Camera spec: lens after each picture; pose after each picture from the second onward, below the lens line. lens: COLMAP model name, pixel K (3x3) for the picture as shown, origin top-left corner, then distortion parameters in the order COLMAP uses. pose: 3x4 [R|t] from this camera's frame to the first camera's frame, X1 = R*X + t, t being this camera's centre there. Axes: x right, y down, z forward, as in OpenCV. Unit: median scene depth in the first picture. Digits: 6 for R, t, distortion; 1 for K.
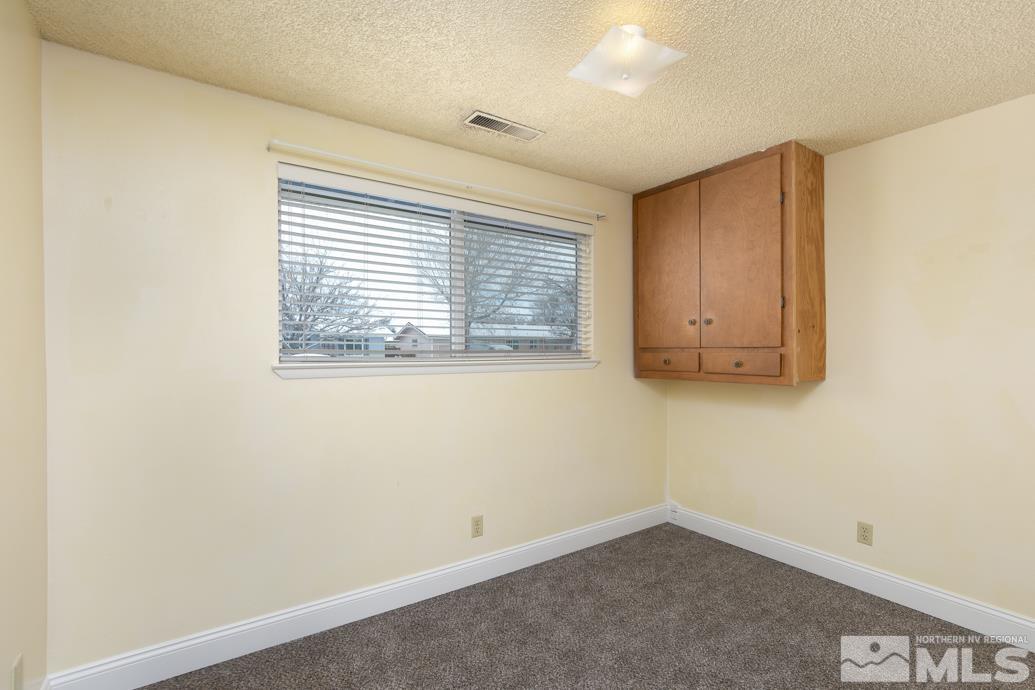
lens RADIAL K [[475.5, 0, 519.9], [0, 475.5, 332.0], [0, 0, 1]] dist [-0.024887, -0.000078]
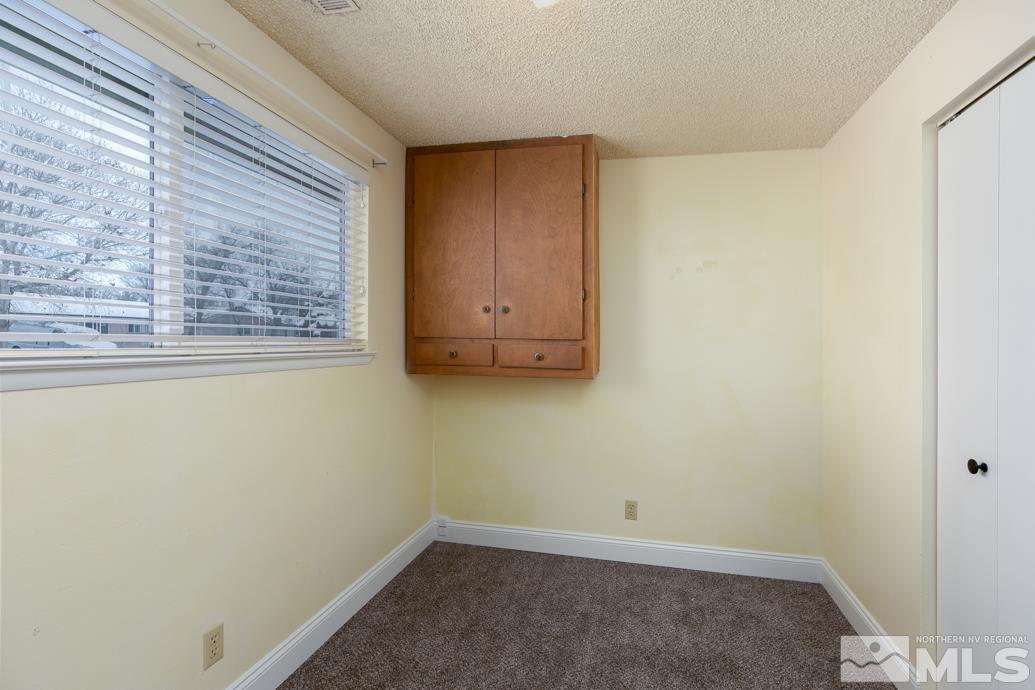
lens RADIAL K [[475.5, 0, 519.9], [0, 475.5, 332.0], [0, 0, 1]] dist [-0.024887, -0.000078]
pose [[0.728332, 0.026482, 0.684712, -0.195914], [-0.044103, 0.998993, 0.008275, 0.011038], [-0.683803, -0.036224, 0.728767, 0.321524]]
